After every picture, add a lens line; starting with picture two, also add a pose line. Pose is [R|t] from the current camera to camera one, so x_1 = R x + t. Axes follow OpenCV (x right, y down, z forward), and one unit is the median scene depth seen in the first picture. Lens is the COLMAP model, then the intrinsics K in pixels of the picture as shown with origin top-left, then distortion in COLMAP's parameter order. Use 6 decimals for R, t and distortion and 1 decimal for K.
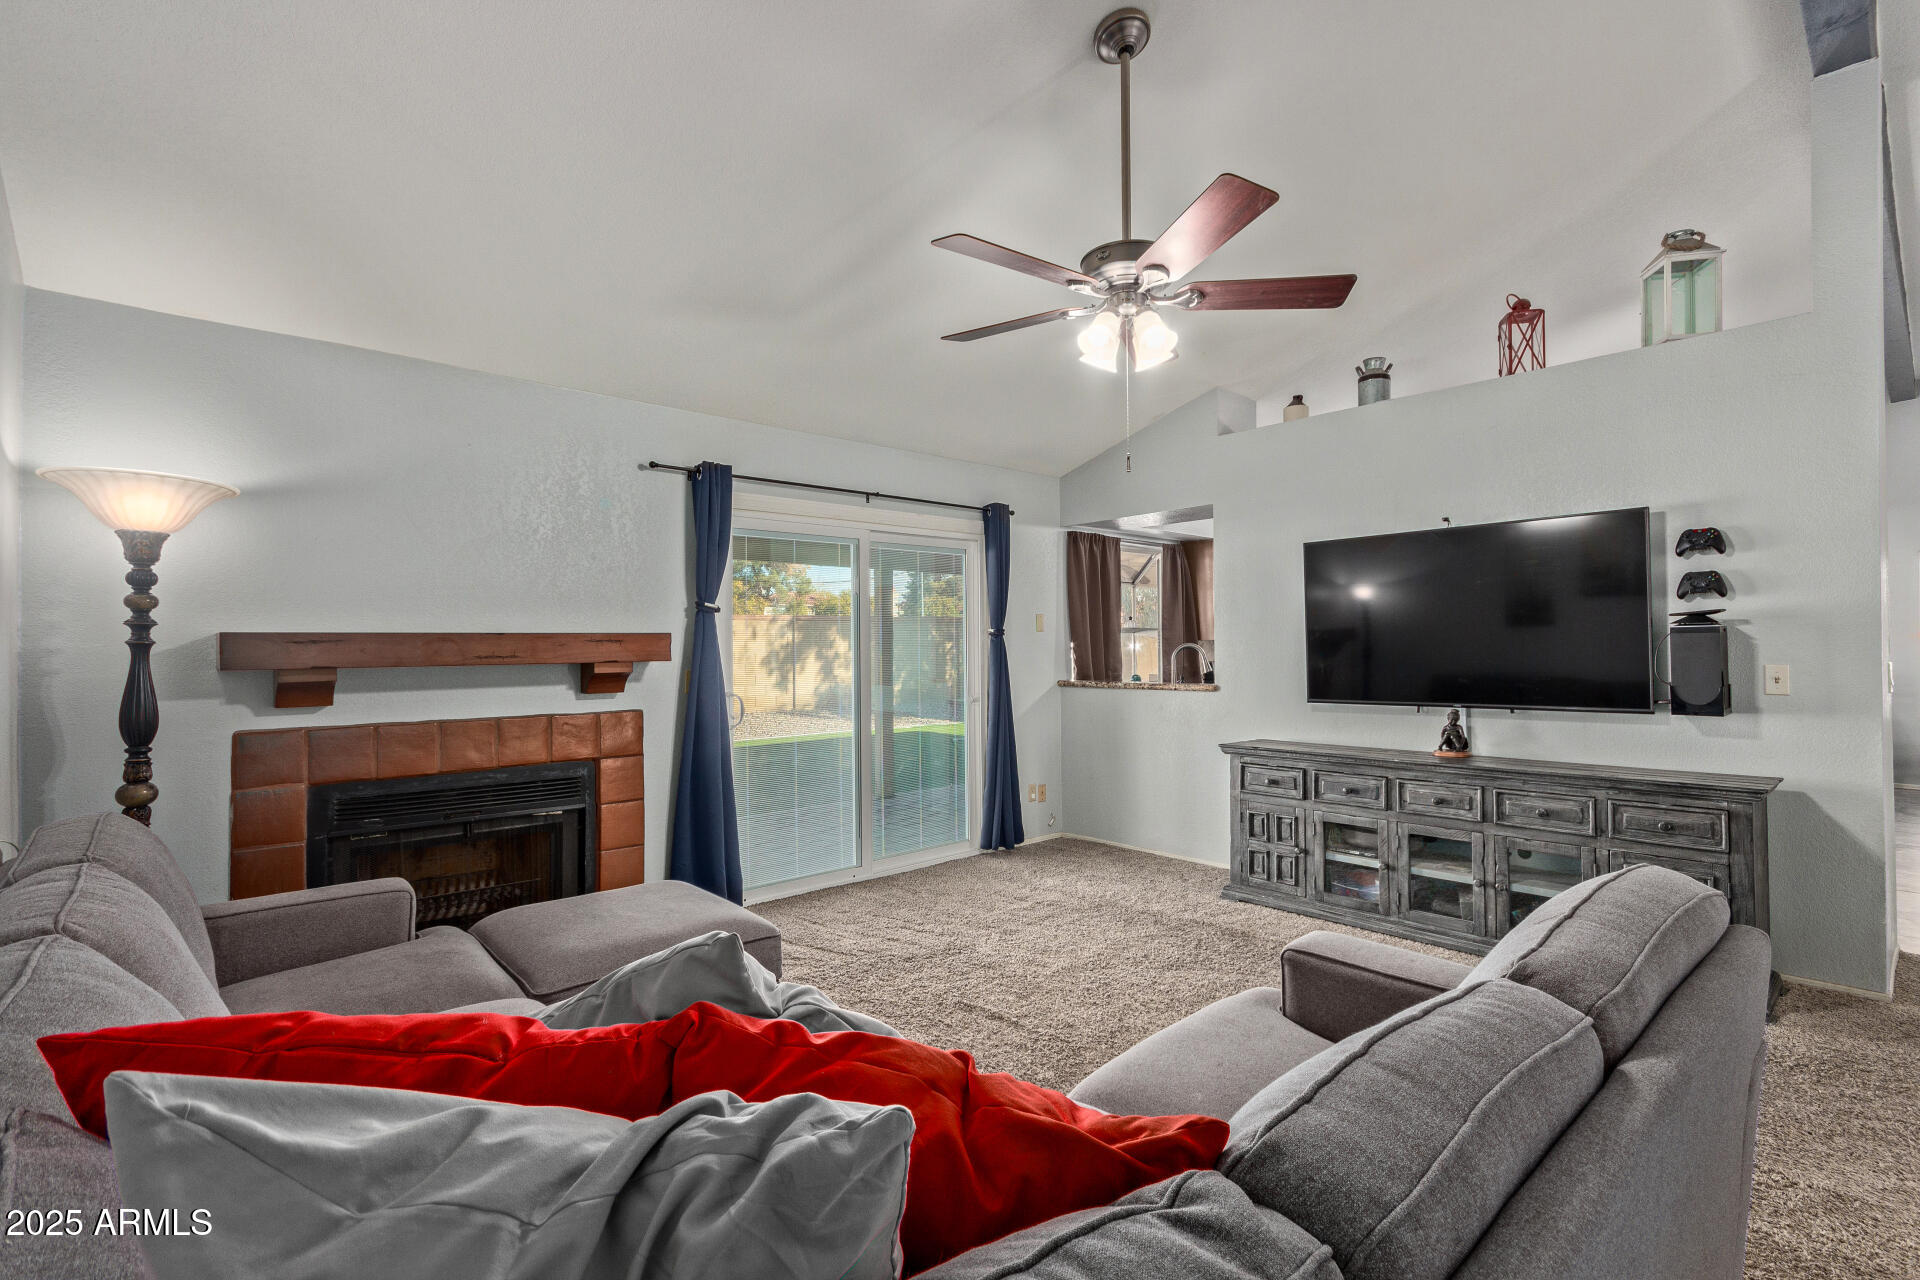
lens RADIAL K [[882.3, 0, 951.6], [0, 882.3, 634.5], [0, 0, 1]] dist [0.002214, 0.001860]
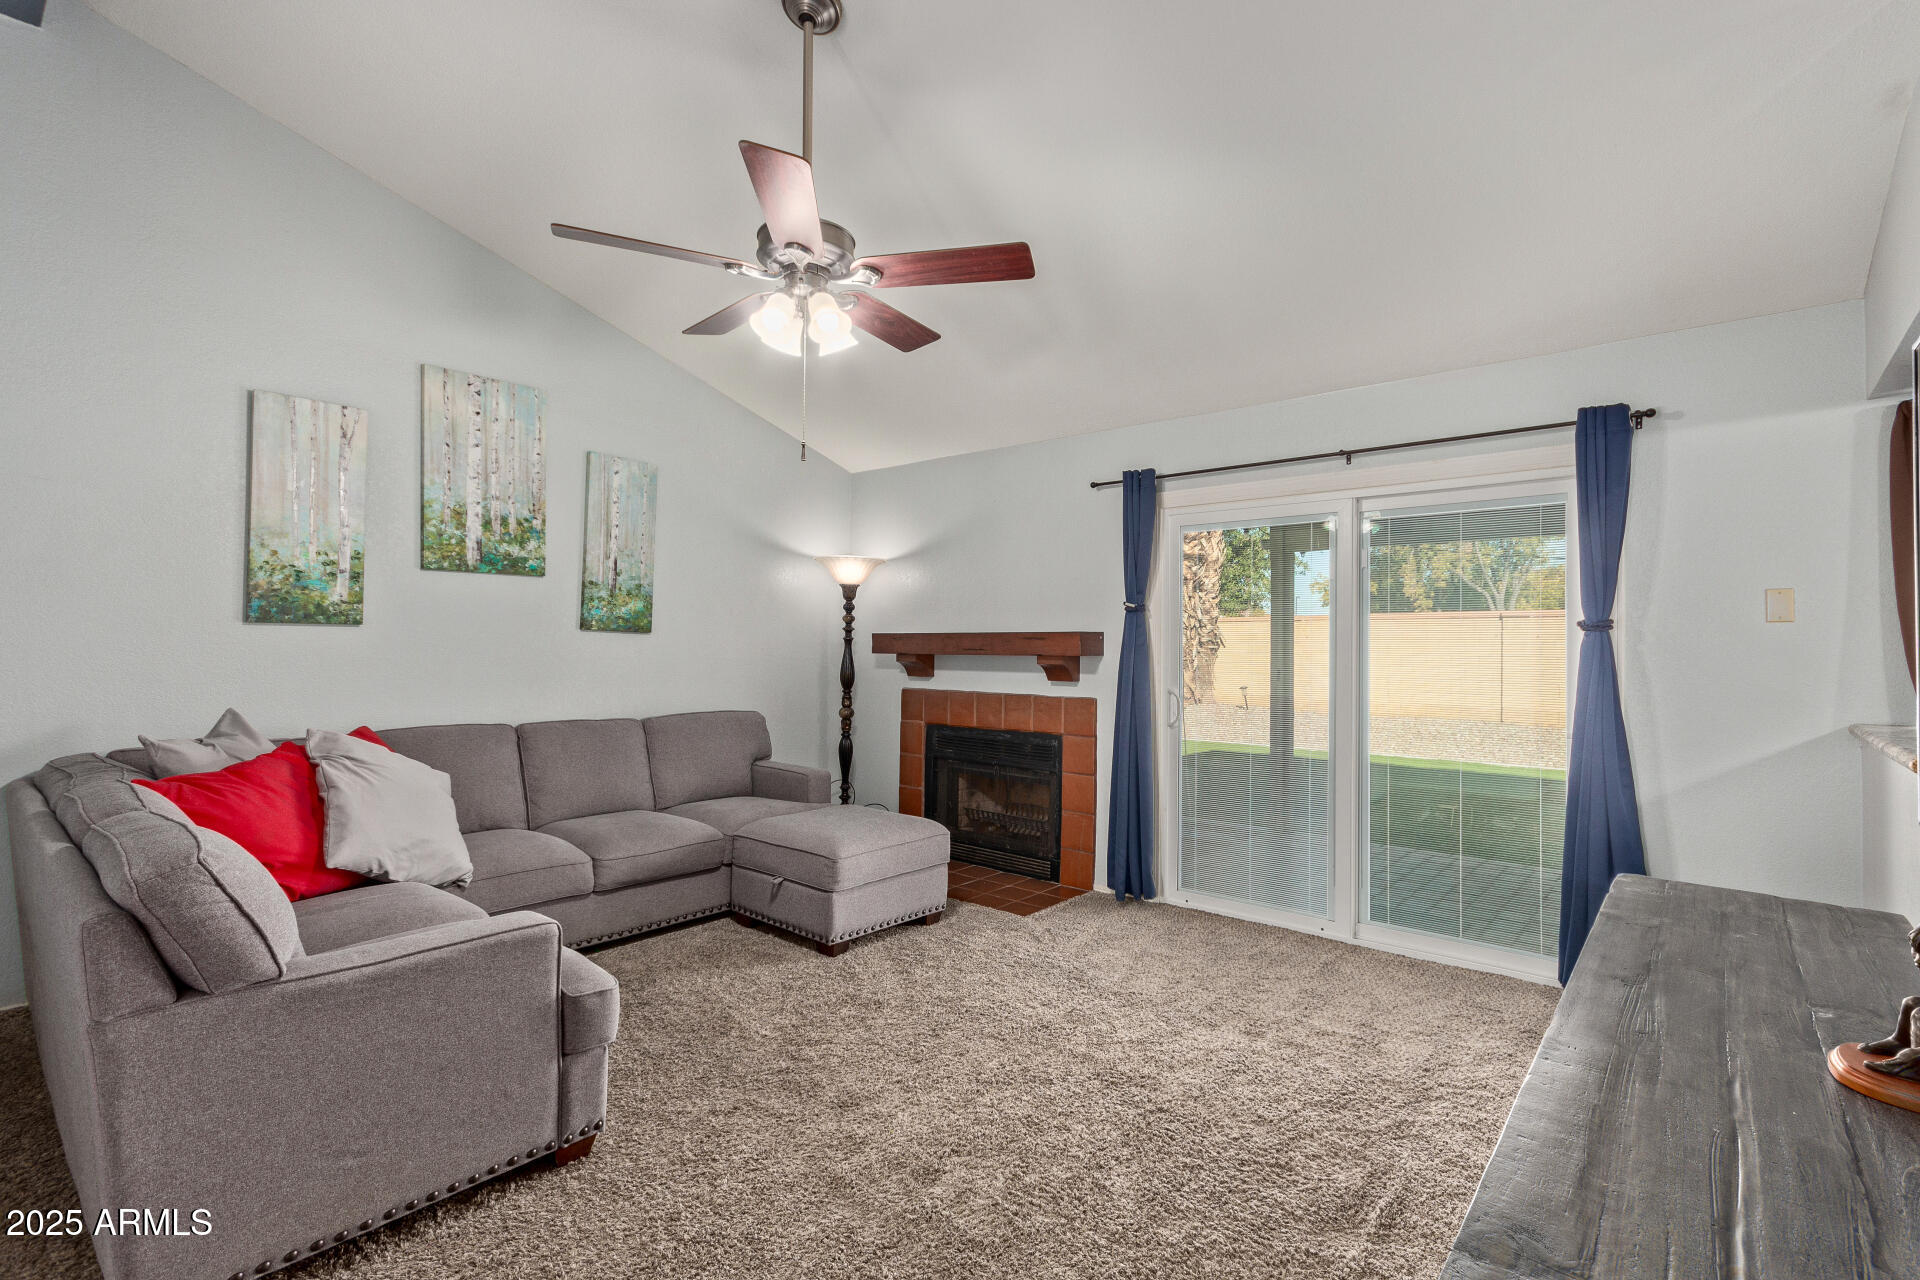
lens RADIAL K [[882.3, 0, 992.2], [0, 882.3, 643.5], [0, 0, 1]] dist [0.002214, 0.001860]
pose [[0.158657, 0.007335, -0.987307, 0.781271], [0.003076, 0.999964, 0.007923, 0.004045], [0.987329, -0.004294, 0.158629, 0.695851]]
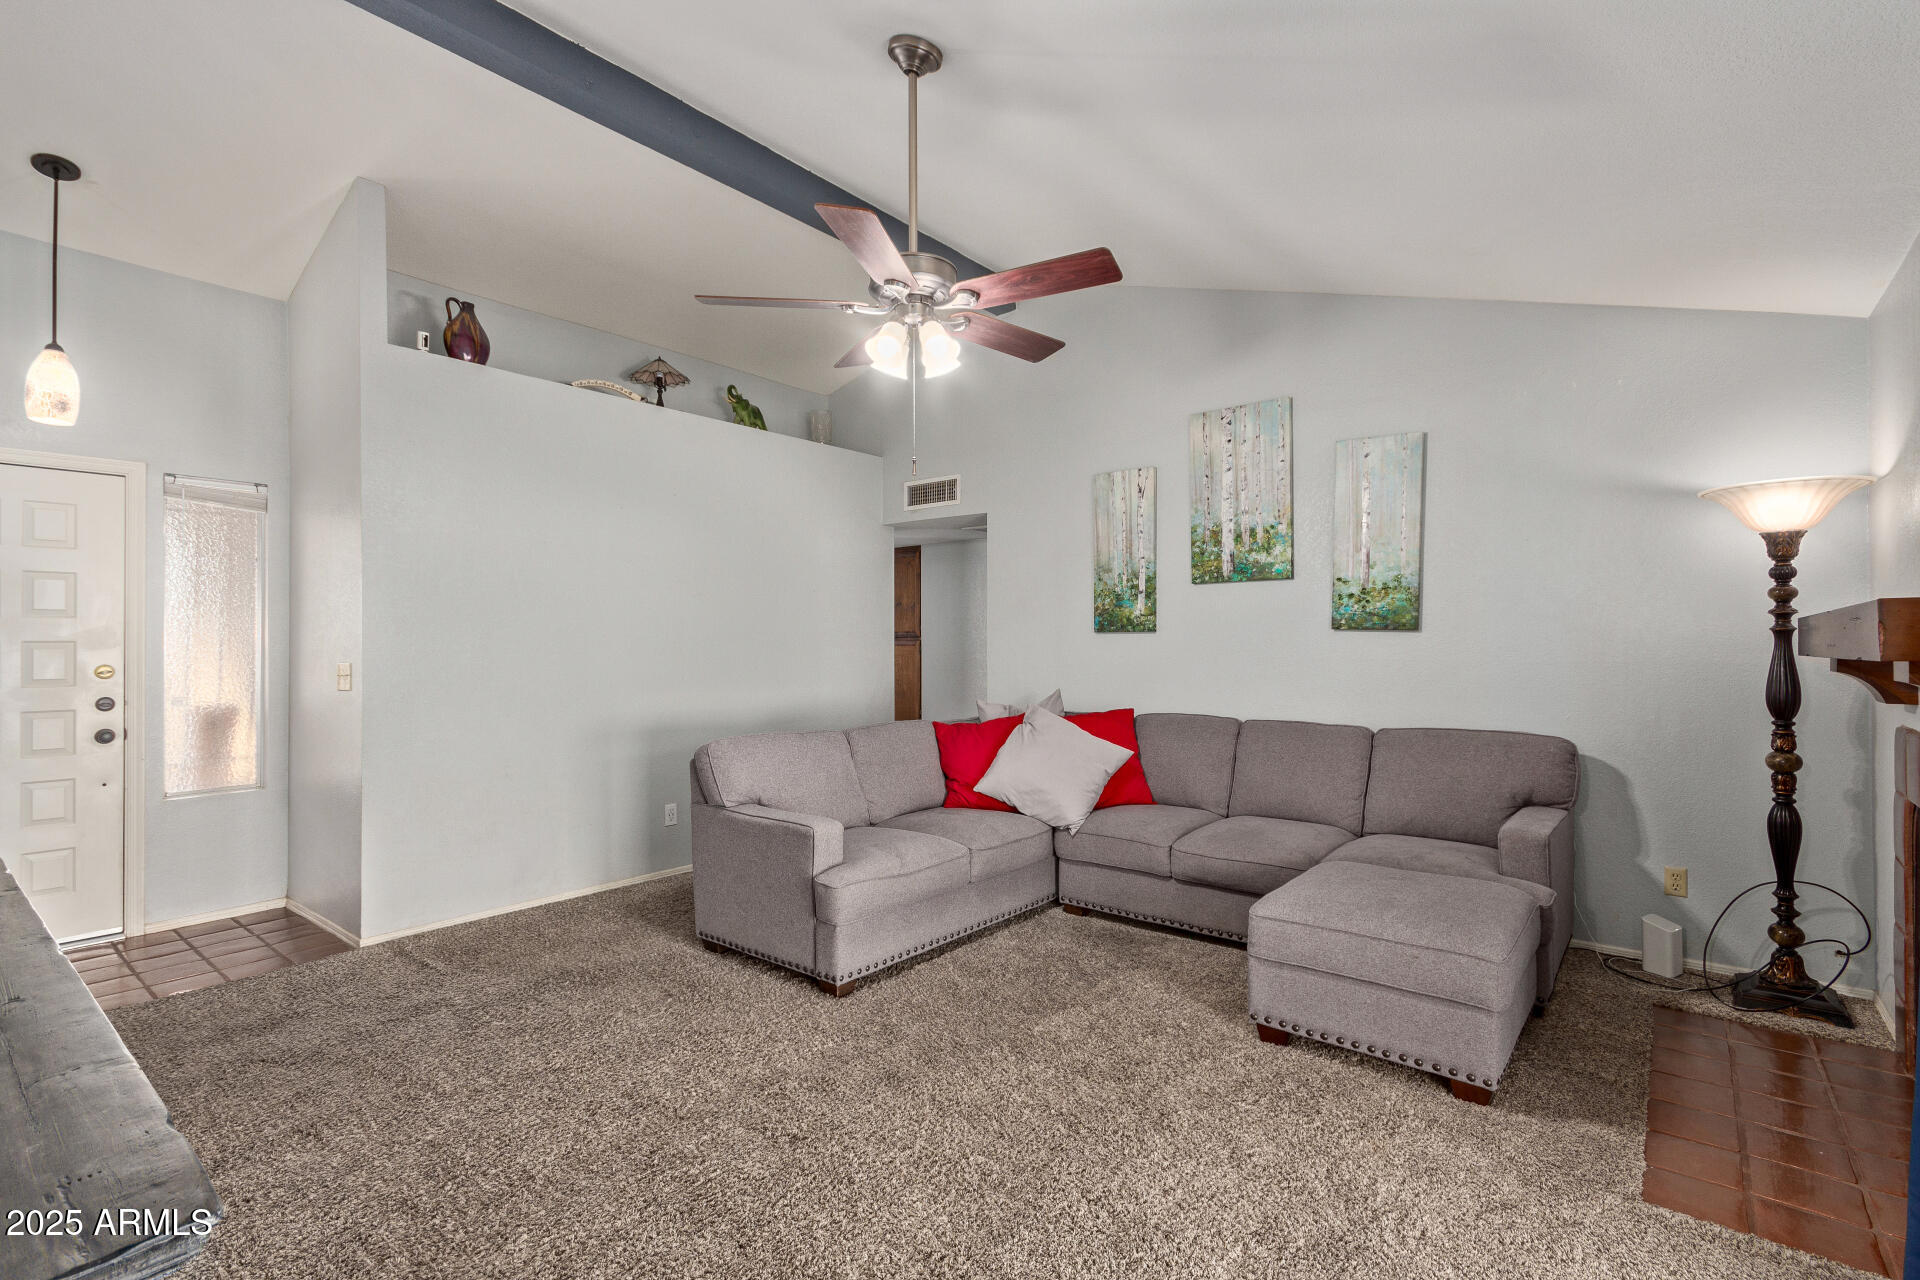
lens RADIAL K [[882.3, 0, 962.1], [0, 882.3, 642.8], [0, 0, 1]] dist [0.002214, 0.001860]
pose [[-0.986226, 0.010109, -0.165096, 0.211803], [0.013188, 0.999759, -0.017563, 0.022863], [0.164879, -0.019498, -0.986121, 1.345577]]
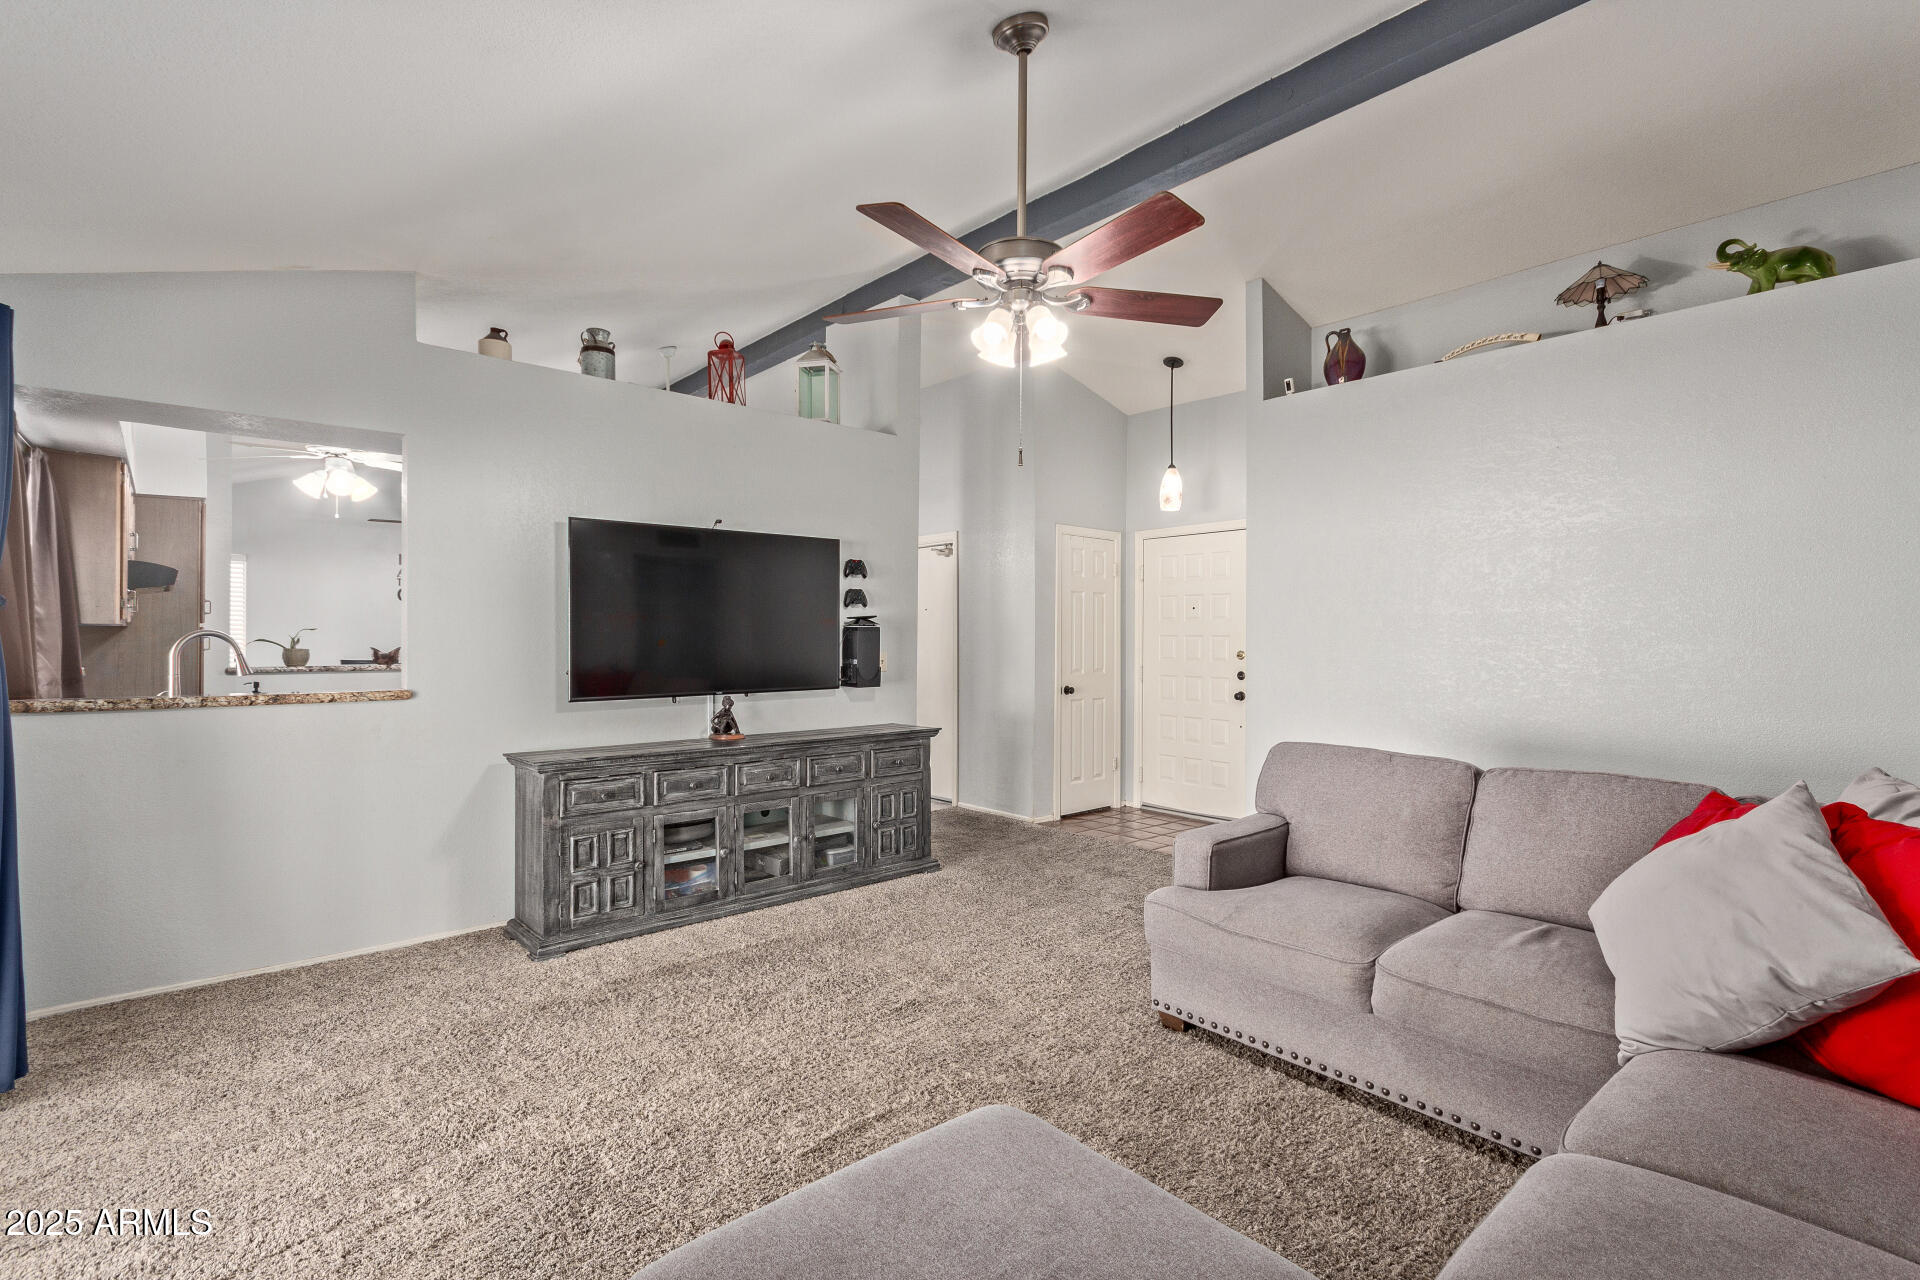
lens RADIAL K [[882.3, 0, 974.7], [0, 882.3, 643.7], [0, 0, 1]] dist [0.002214, 0.001860]
pose [[0.000911, 0.004533, 0.999989, -0.530410], [-0.016647, 0.999851, -0.004517, 0.019841], [-0.999861, -0.016643, 0.000986, 0.698510]]
